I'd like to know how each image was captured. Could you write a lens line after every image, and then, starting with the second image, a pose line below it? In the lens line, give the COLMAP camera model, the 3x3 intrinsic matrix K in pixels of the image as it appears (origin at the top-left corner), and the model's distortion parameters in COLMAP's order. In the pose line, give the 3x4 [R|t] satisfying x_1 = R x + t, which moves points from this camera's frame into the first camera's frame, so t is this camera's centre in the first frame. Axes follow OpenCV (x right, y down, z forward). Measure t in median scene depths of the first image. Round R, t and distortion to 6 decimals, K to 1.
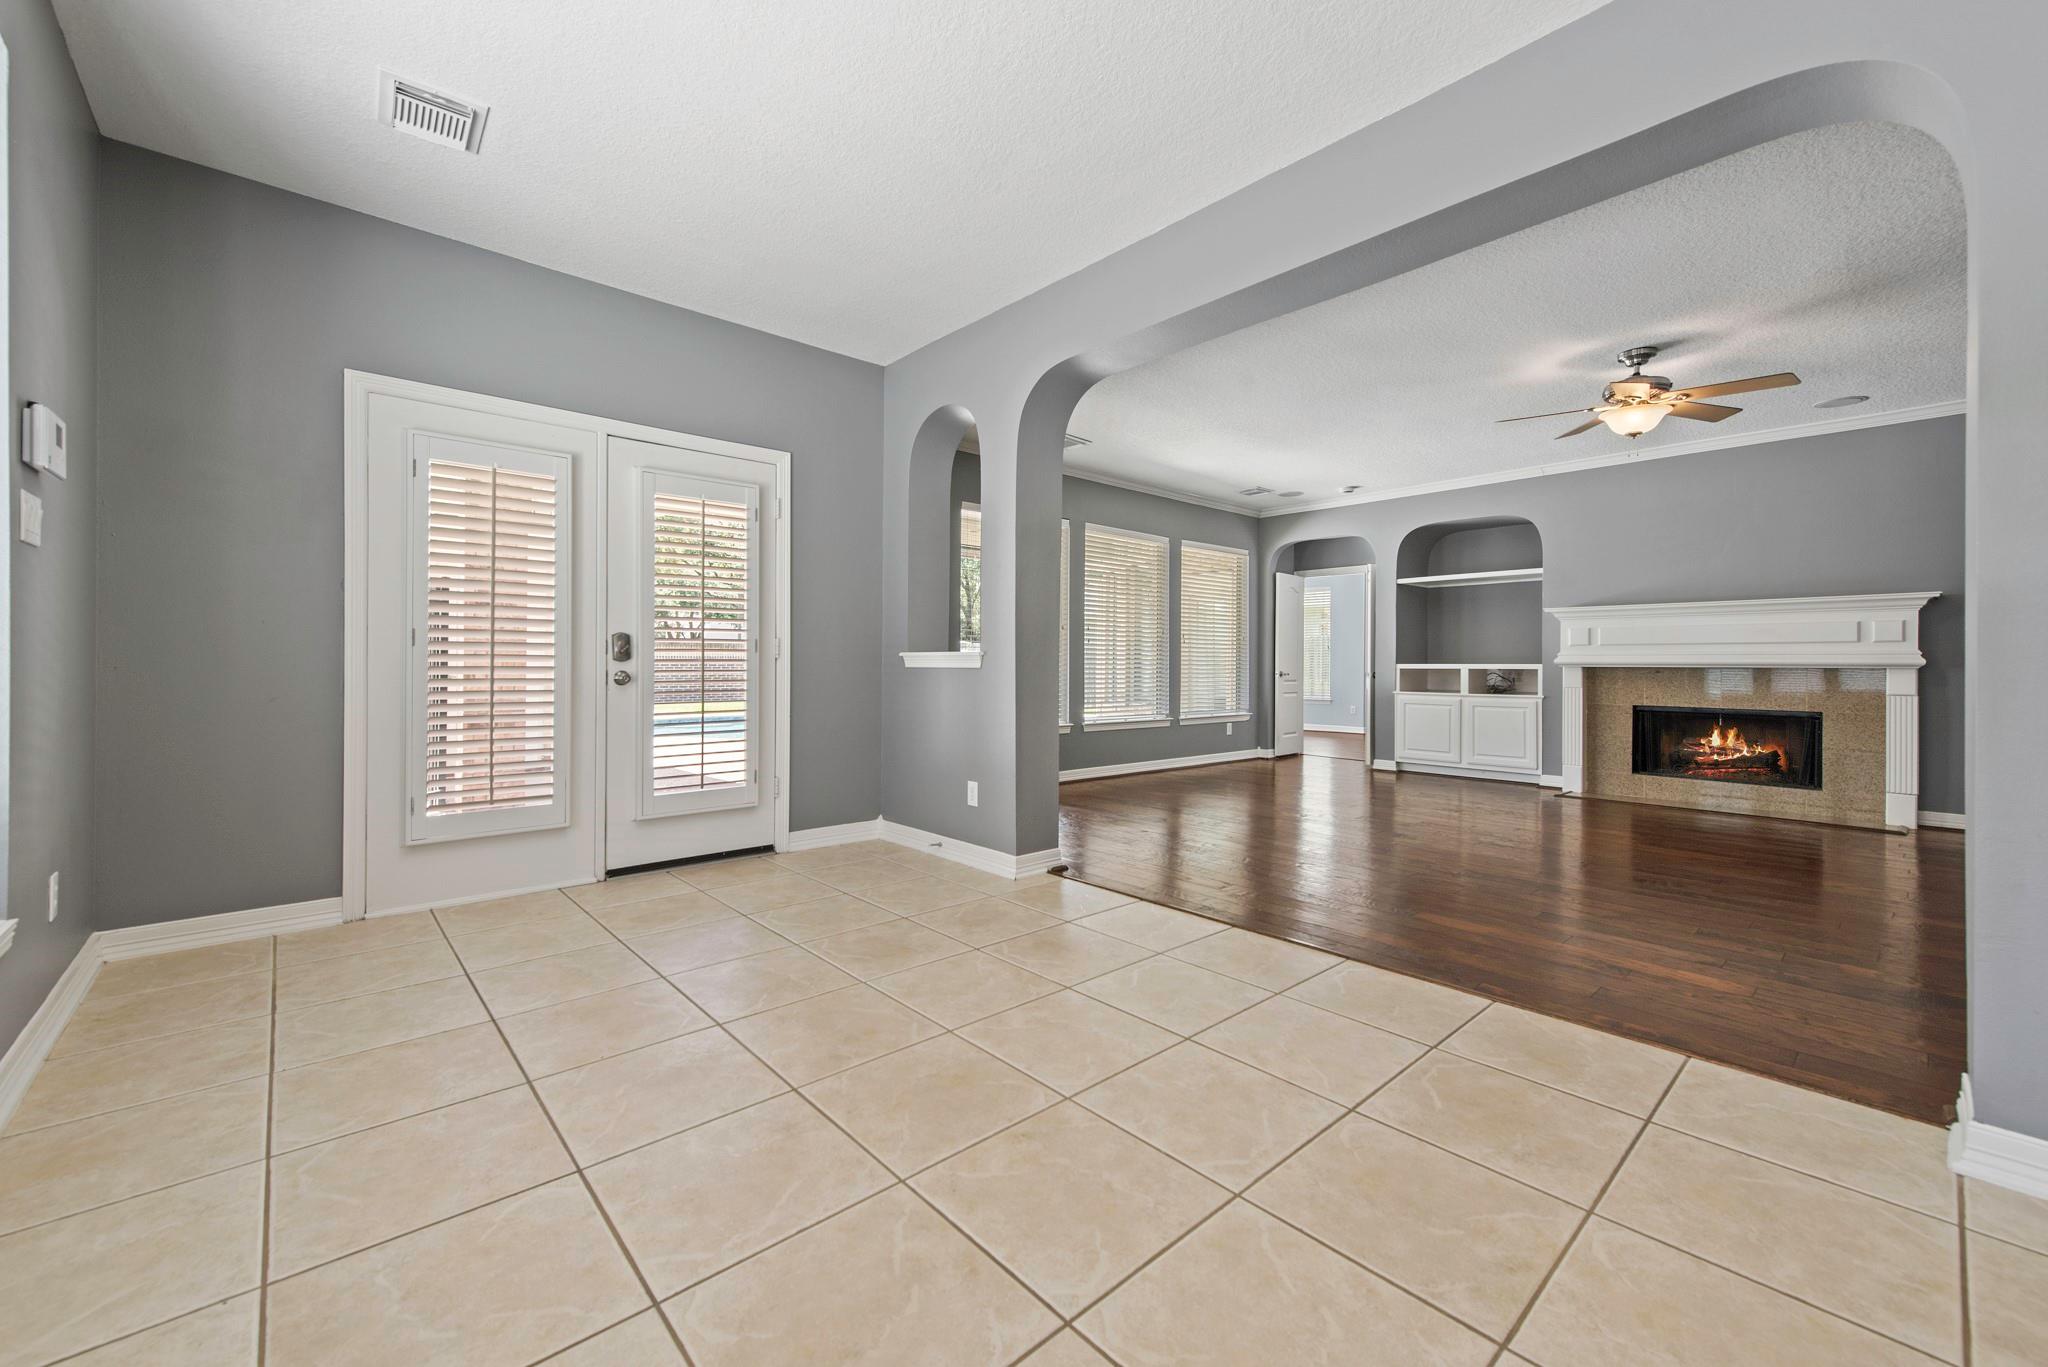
lens RADIAL K [[809.1, 0, 1024.6], [0, 809.1, 675.0], [0, 0, 1]] dist [0.008611, -0.000158]
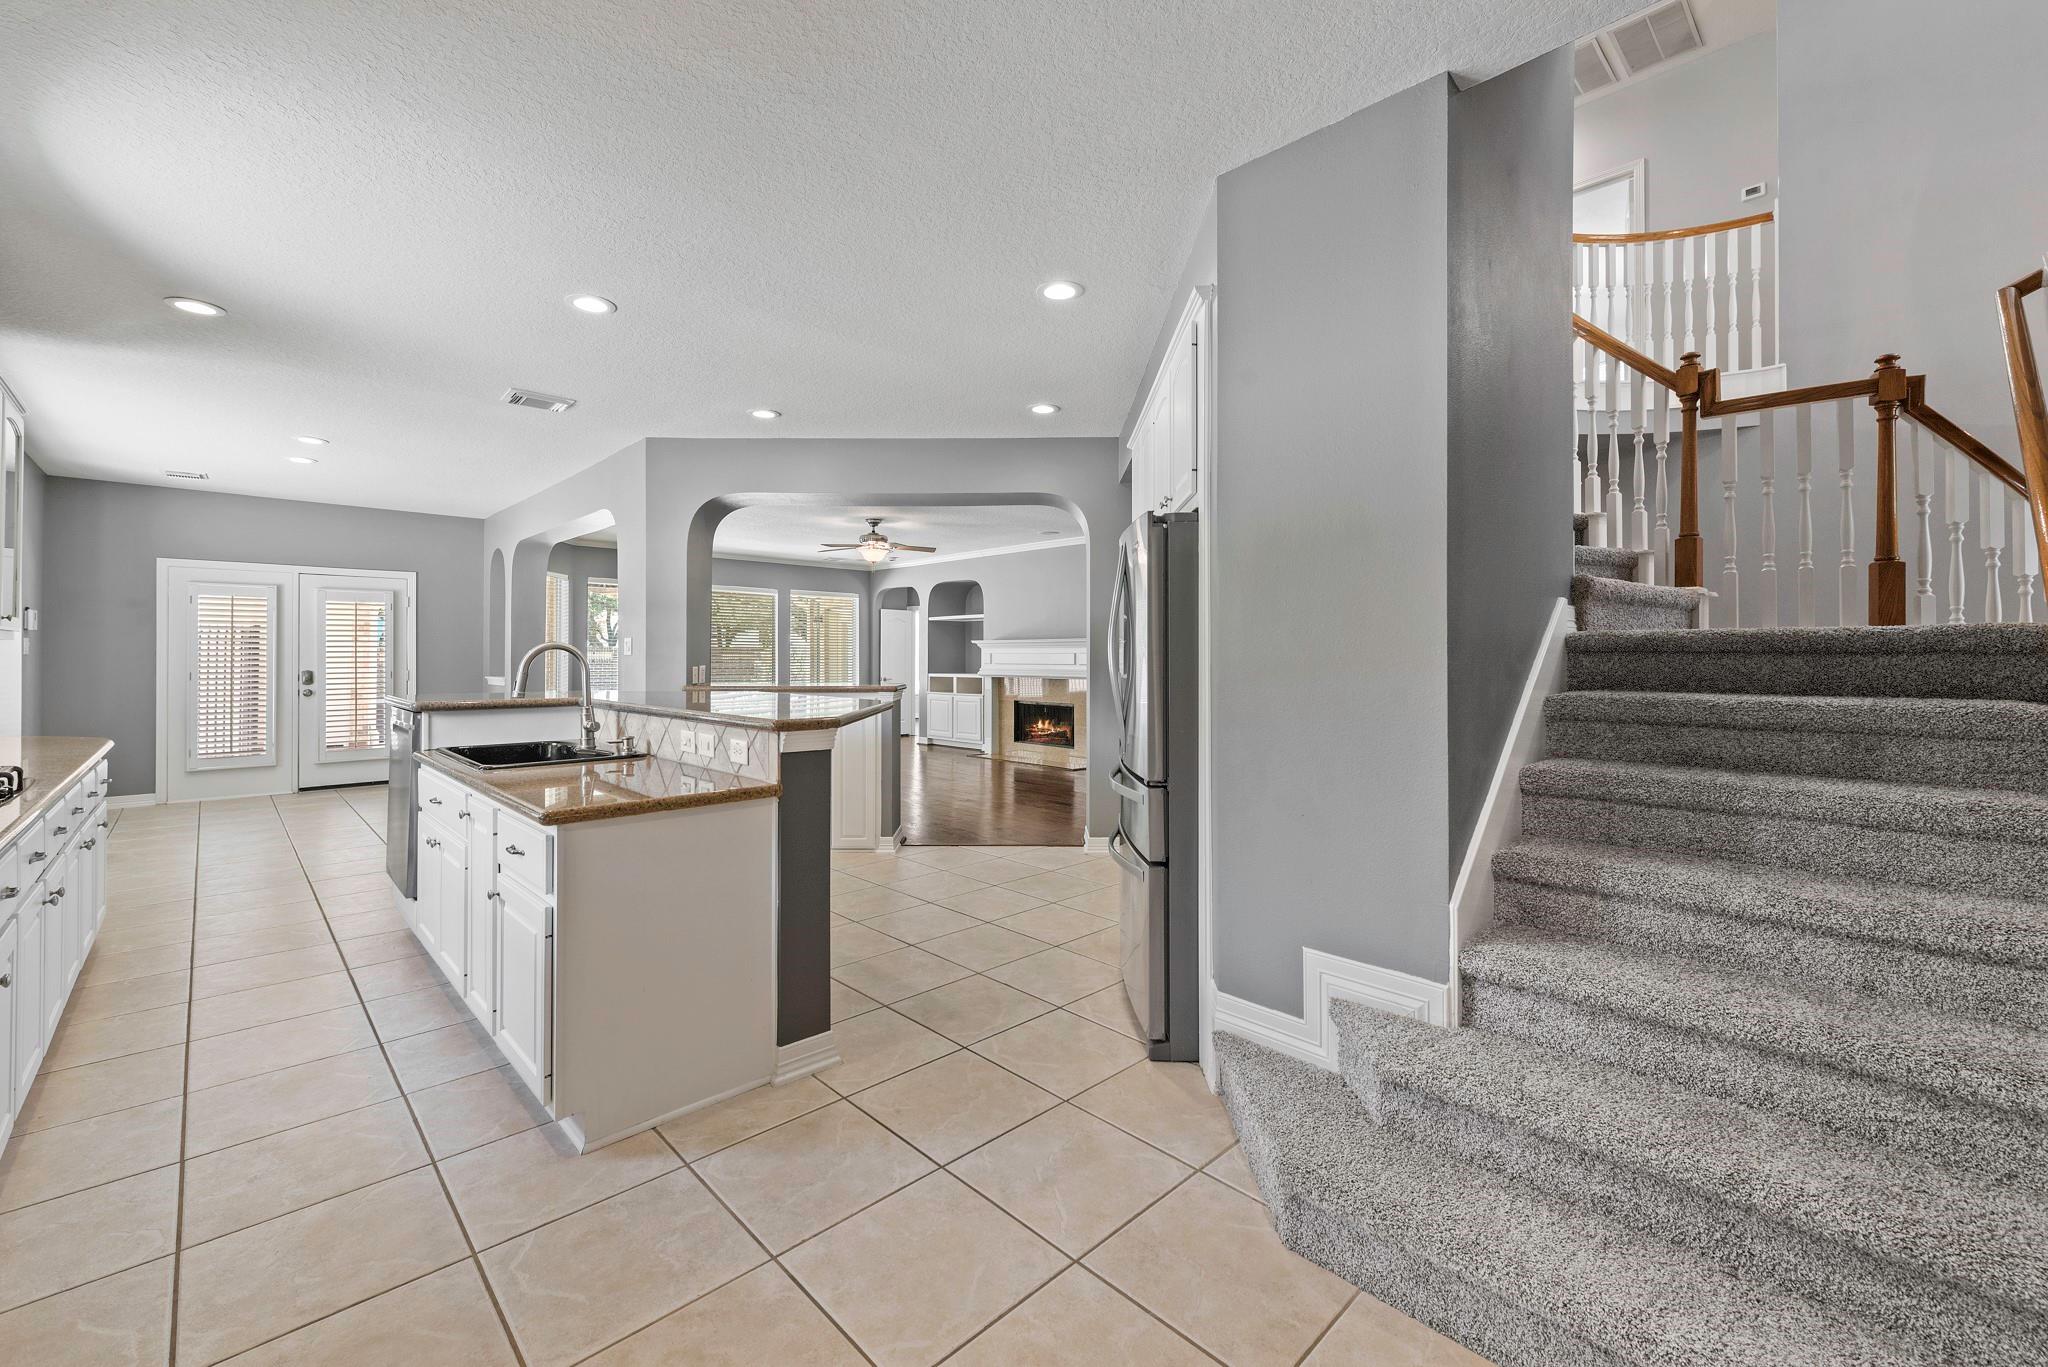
lens RADIAL K [[823.1, 0, 1030.9], [0, 823.1, 663.2], [0, 0, 1]] dist [-0.000053, -0.000293]
pose [[0.998868, -0.003137, 0.047461, 0.771157], [0.003271, 0.999991, -0.002738, -0.037503], [-0.047452, 0.002890, 0.998869, -0.725861]]
